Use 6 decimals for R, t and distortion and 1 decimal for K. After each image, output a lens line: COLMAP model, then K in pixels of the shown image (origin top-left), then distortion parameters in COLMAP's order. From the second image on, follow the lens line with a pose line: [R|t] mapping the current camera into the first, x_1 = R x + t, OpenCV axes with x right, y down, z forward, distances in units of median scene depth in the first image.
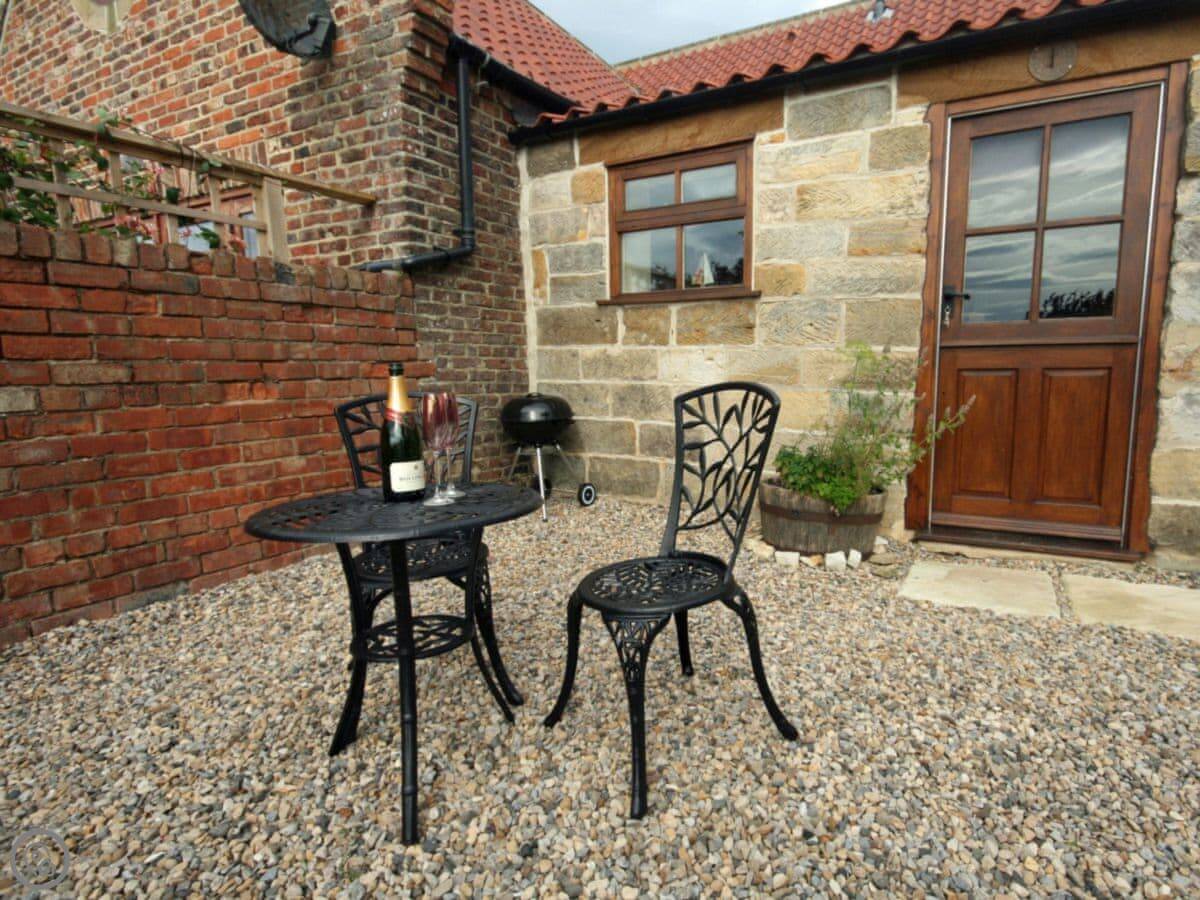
lens RADIAL K [[655.5, 0, 622.9], [0, 655.5, 471.3], [0, 0, 1]] dist [0.002080, -0.002276]
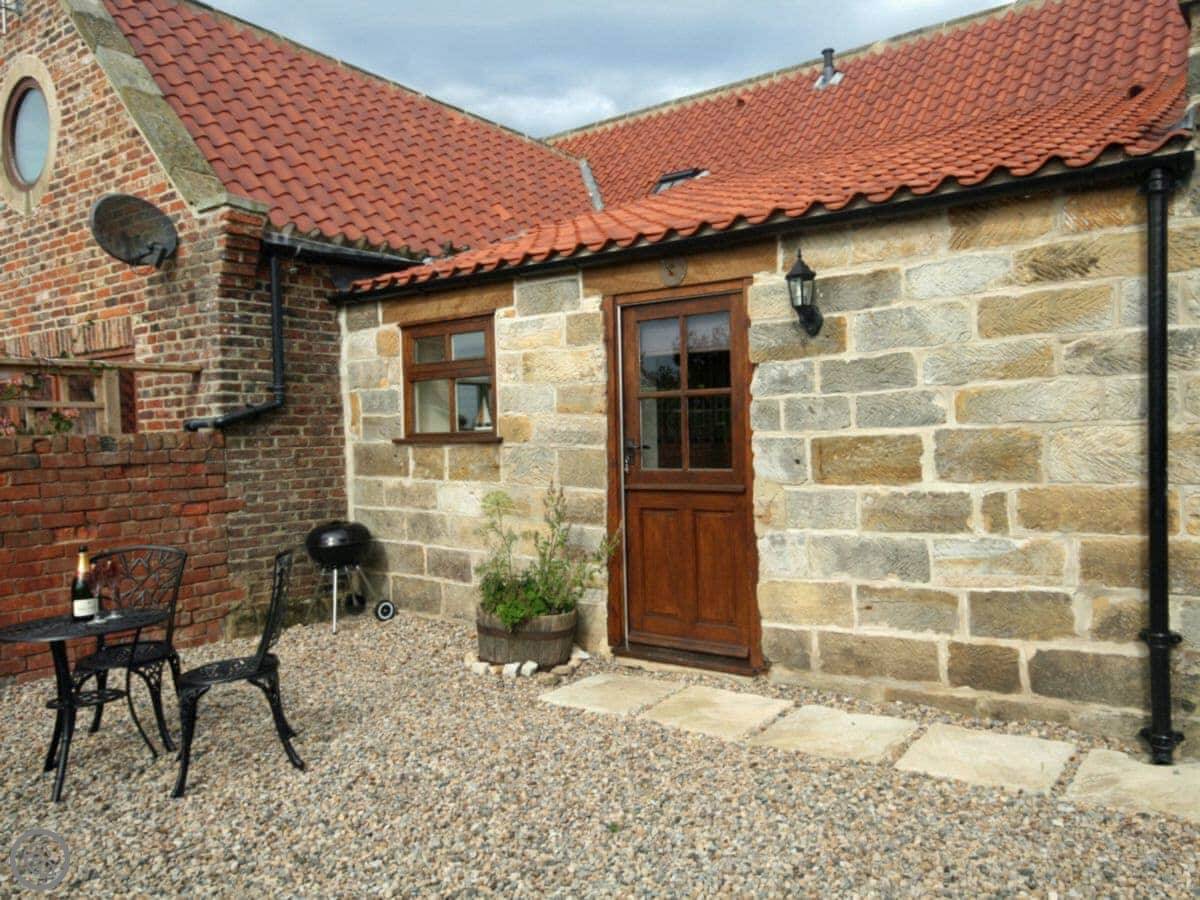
lens RADIAL K [[948.4, 0, 634.7], [0, 948.4, 457.3], [0, 0, 1]] dist [0.001820, 0.041705]
pose [[0.989972, -0.011385, -0.140802, 0.669475], [-0.004645, 0.993585, -0.112997, -0.048391], [0.141185, 0.112517, 0.983568, -0.619266]]
